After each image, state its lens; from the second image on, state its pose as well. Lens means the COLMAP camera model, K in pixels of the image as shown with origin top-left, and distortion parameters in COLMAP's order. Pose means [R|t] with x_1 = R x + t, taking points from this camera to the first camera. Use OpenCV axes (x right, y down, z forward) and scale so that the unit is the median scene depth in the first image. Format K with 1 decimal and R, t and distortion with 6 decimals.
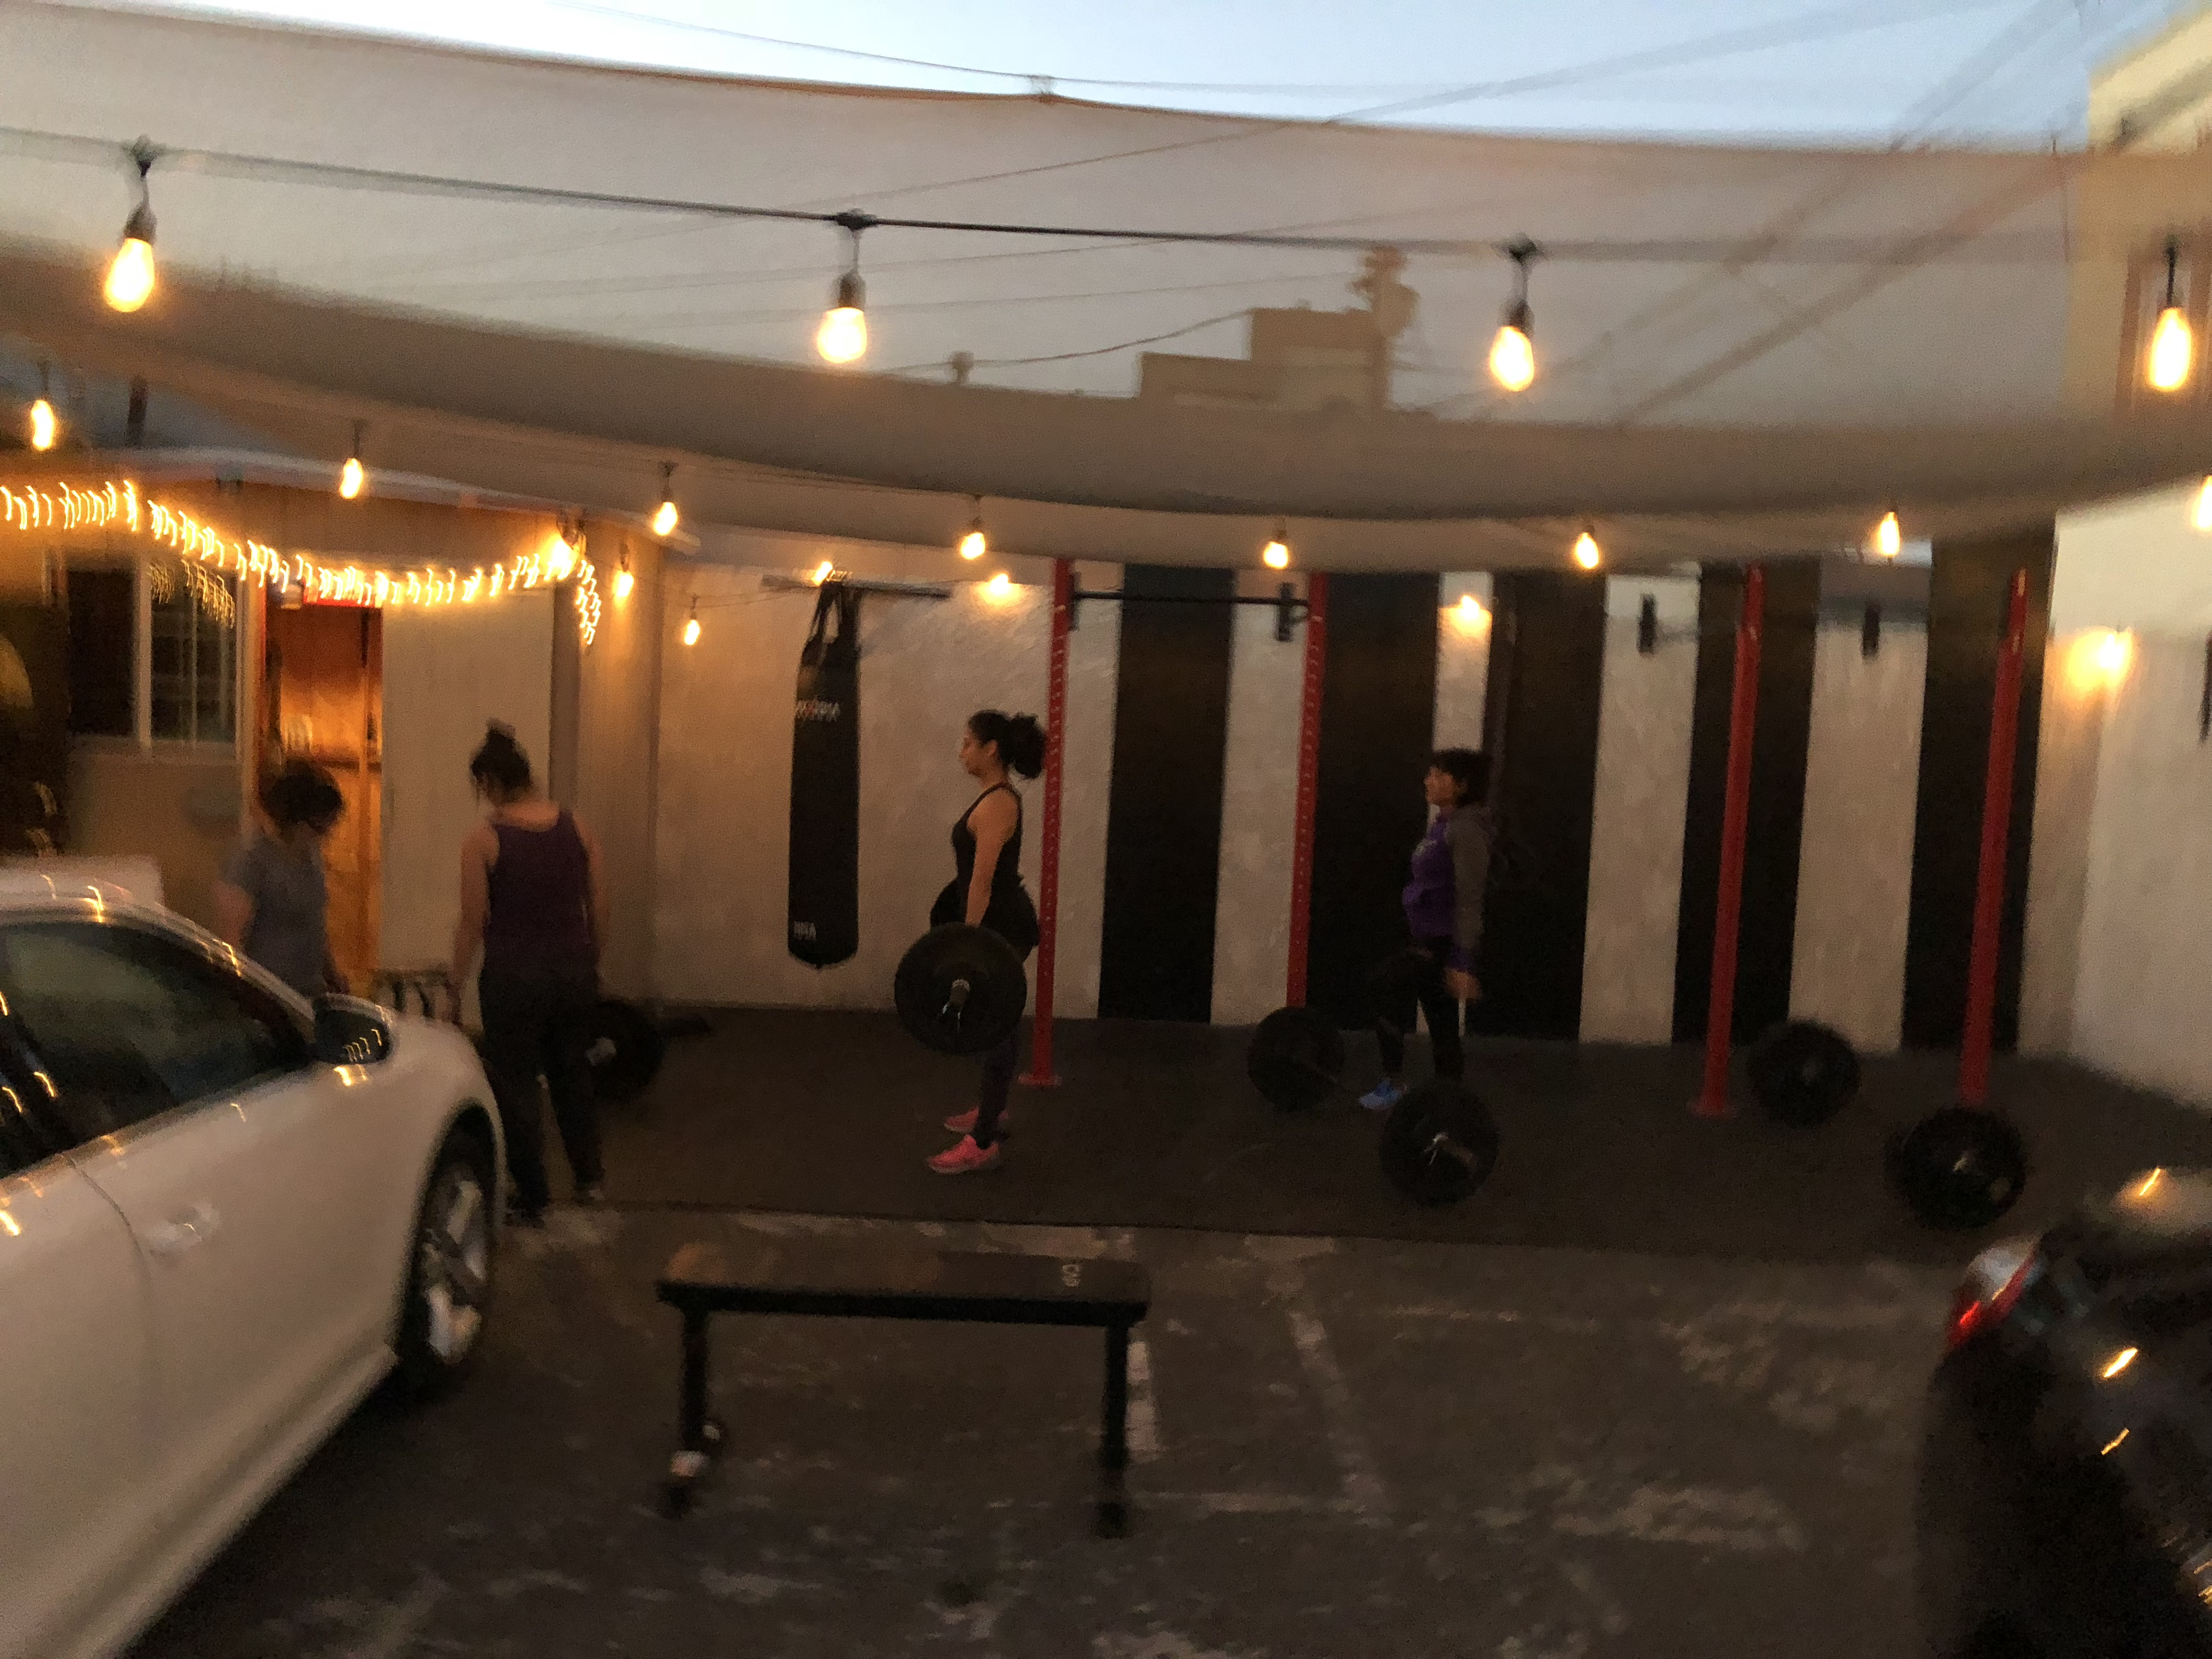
lens RADIAL K [[1808.1, 0, 1095.7], [0, 1808.1, 867.6], [0, 0, 1]] dist [0.036146, -0.030571]
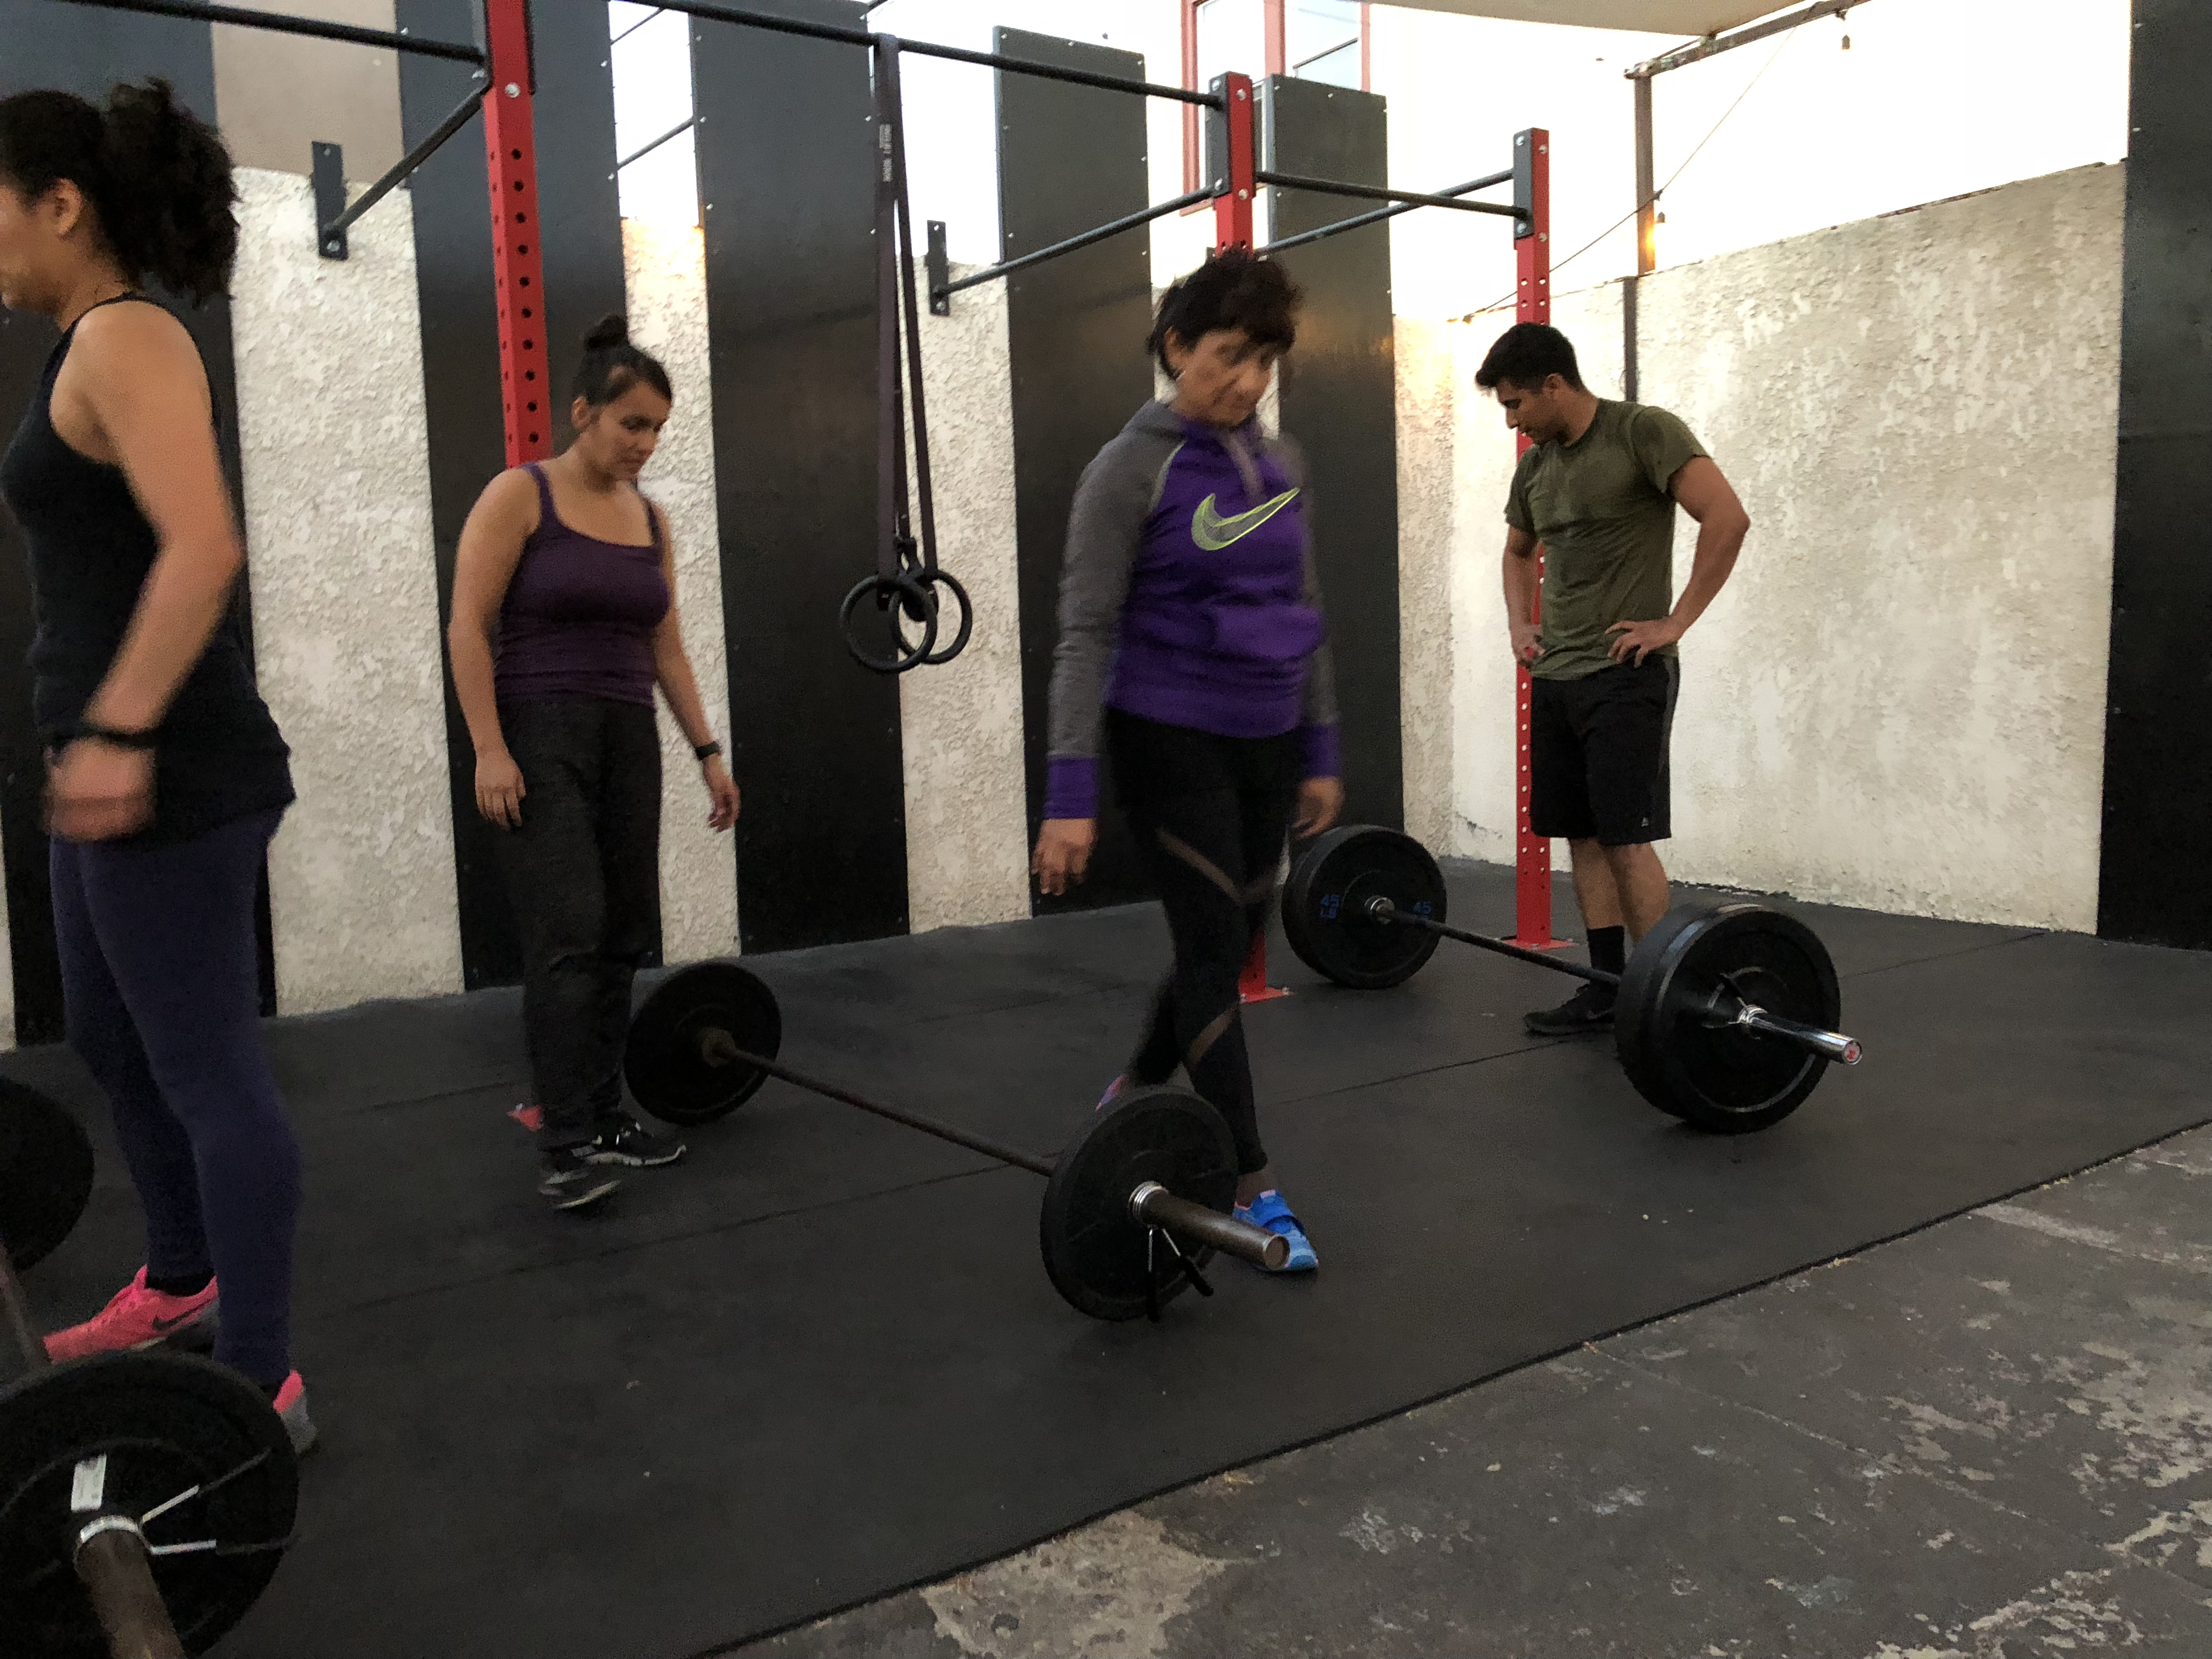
lens RADIAL K [[1808.1, 0, 1102.2], [0, 1808.1, 836.2], [0, 0, 1]] dist [0.036146, -0.030571]
pose [[0.810712, -0.121659, 0.572666, -0.049629], [0.111999, 0.992333, 0.052259, 0.049091], [-0.574633, 0.021771, 0.818122, 0.619422]]
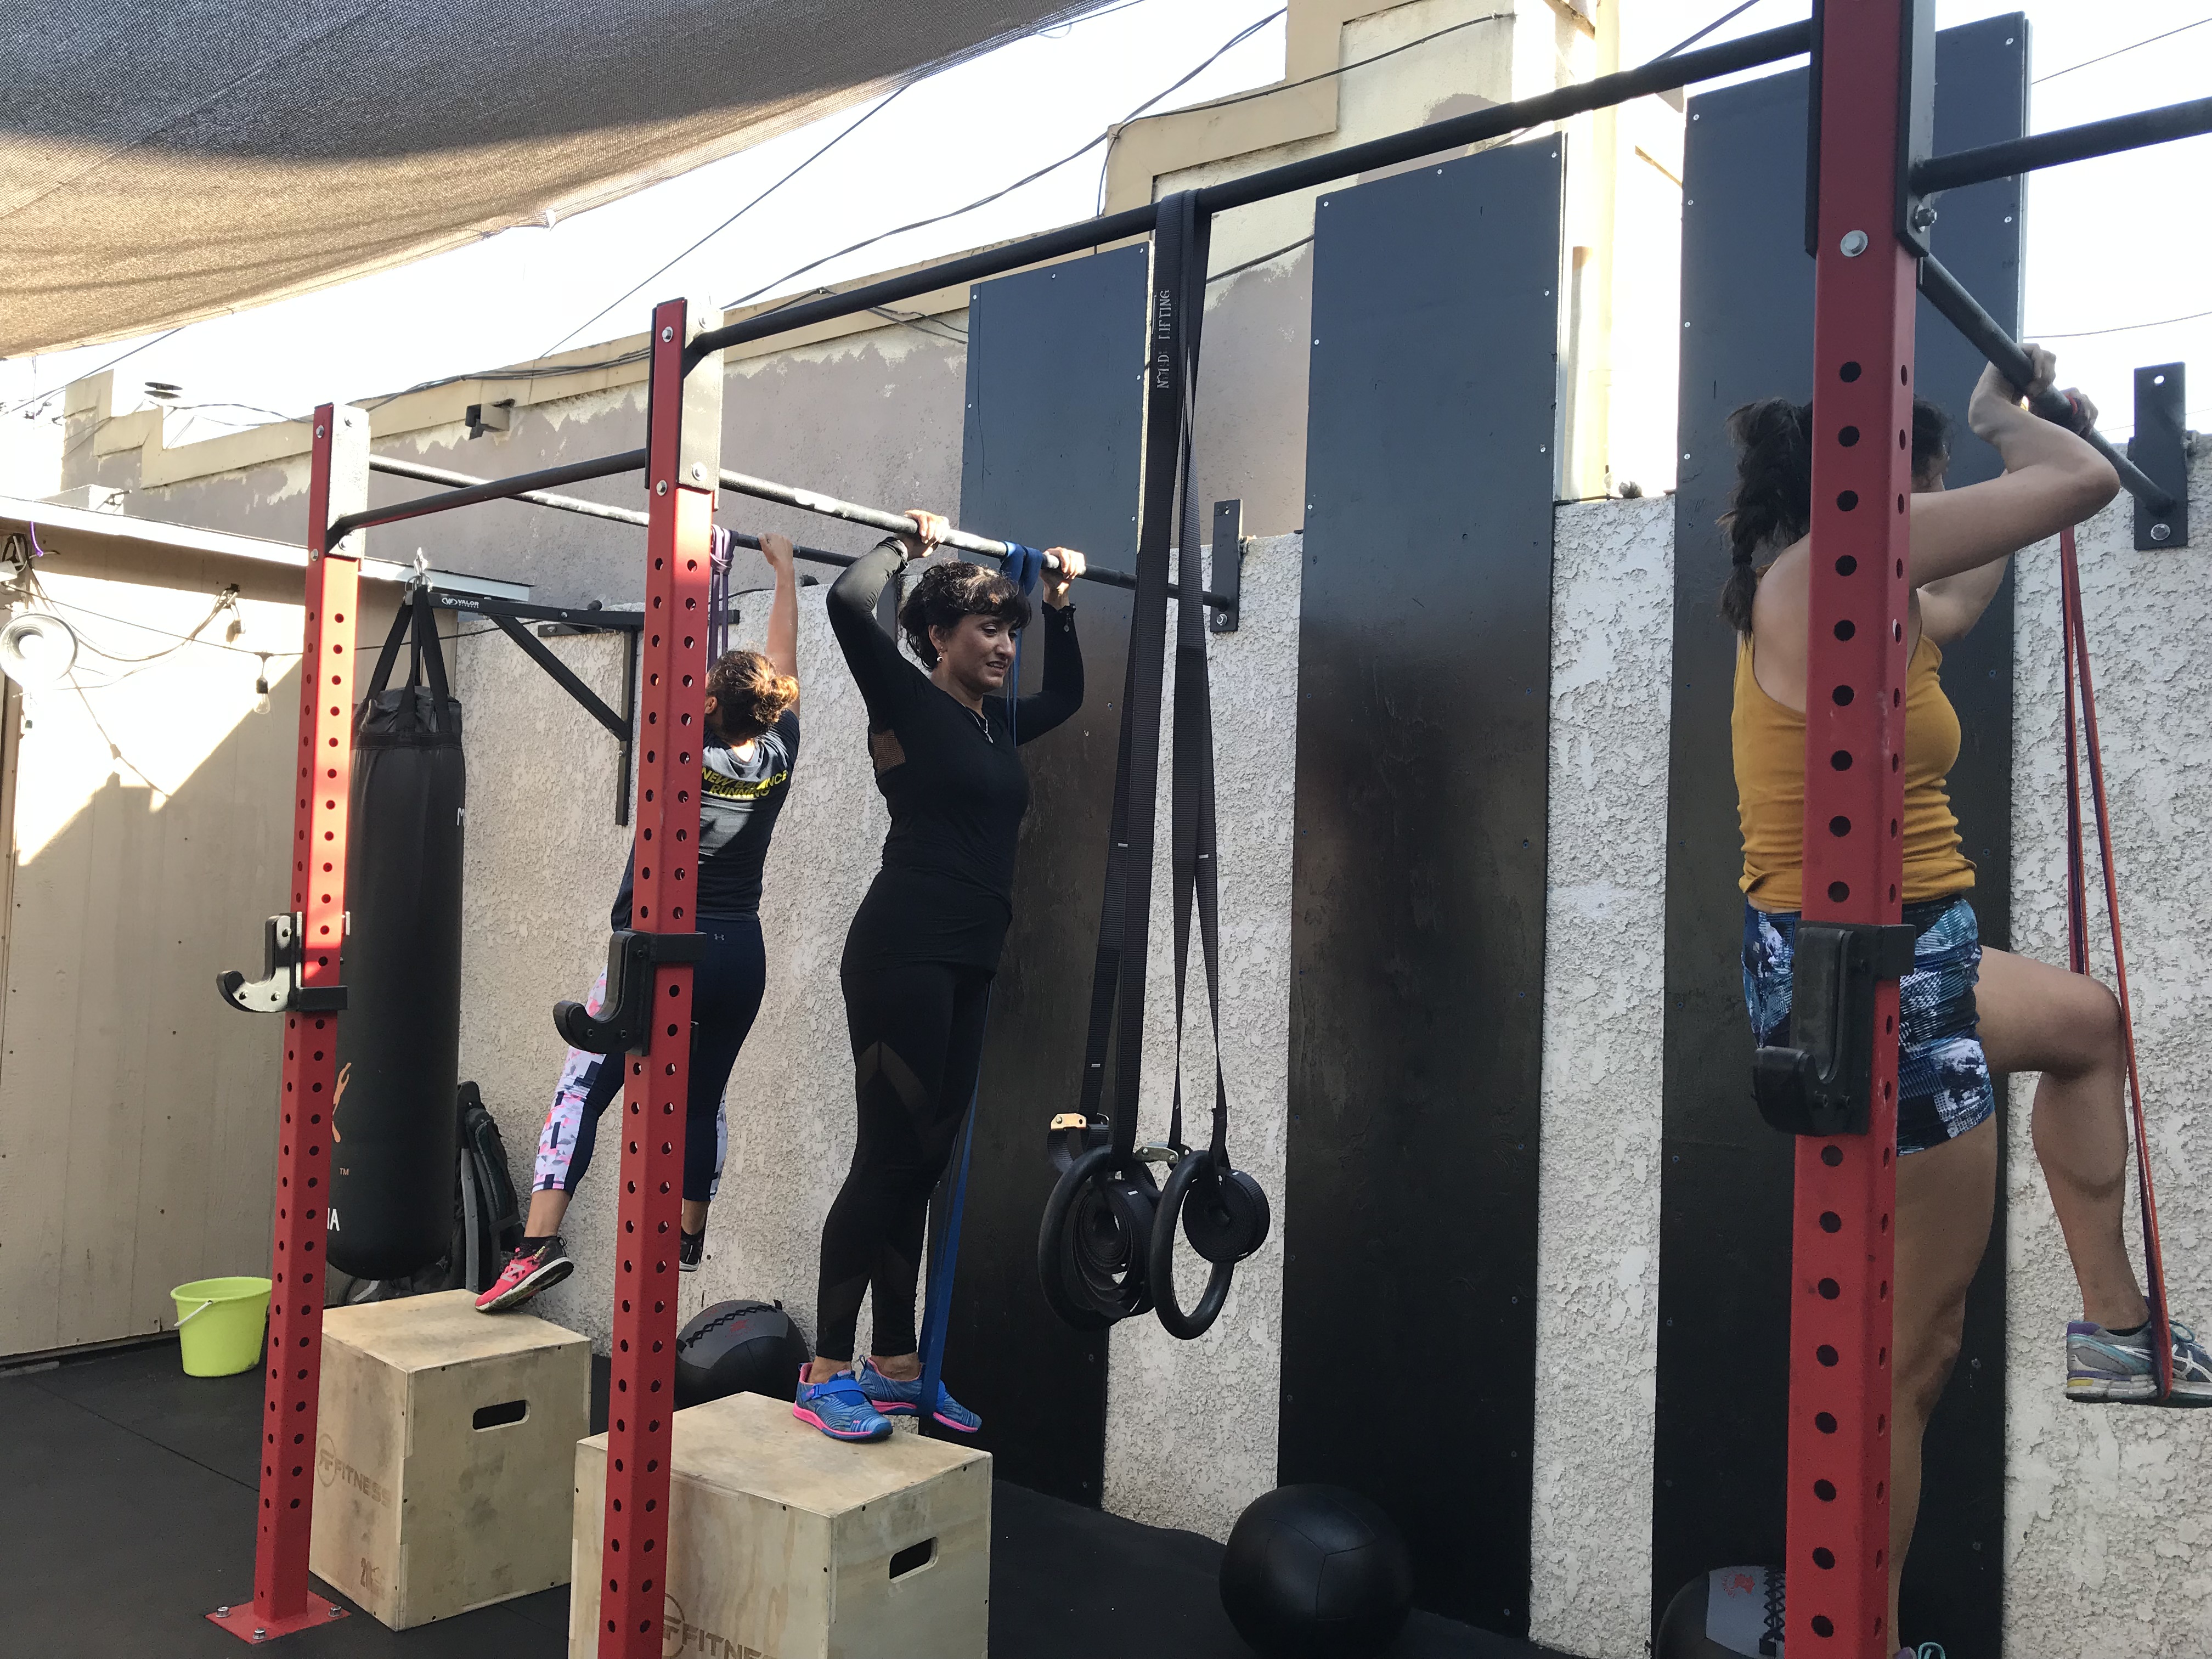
lens RADIAL K [[1825.1, 0, 1119.6], [0, 1825.1, 828.3], [0, 0, 1]] dist [0.021814, -0.010026]
pose [[0.783674, -0.039504, -0.619915, 0.487154], [-0.046671, 0.991410, -0.122177, -0.032189], [0.619416, 0.124679, 0.775099, 0.890695]]
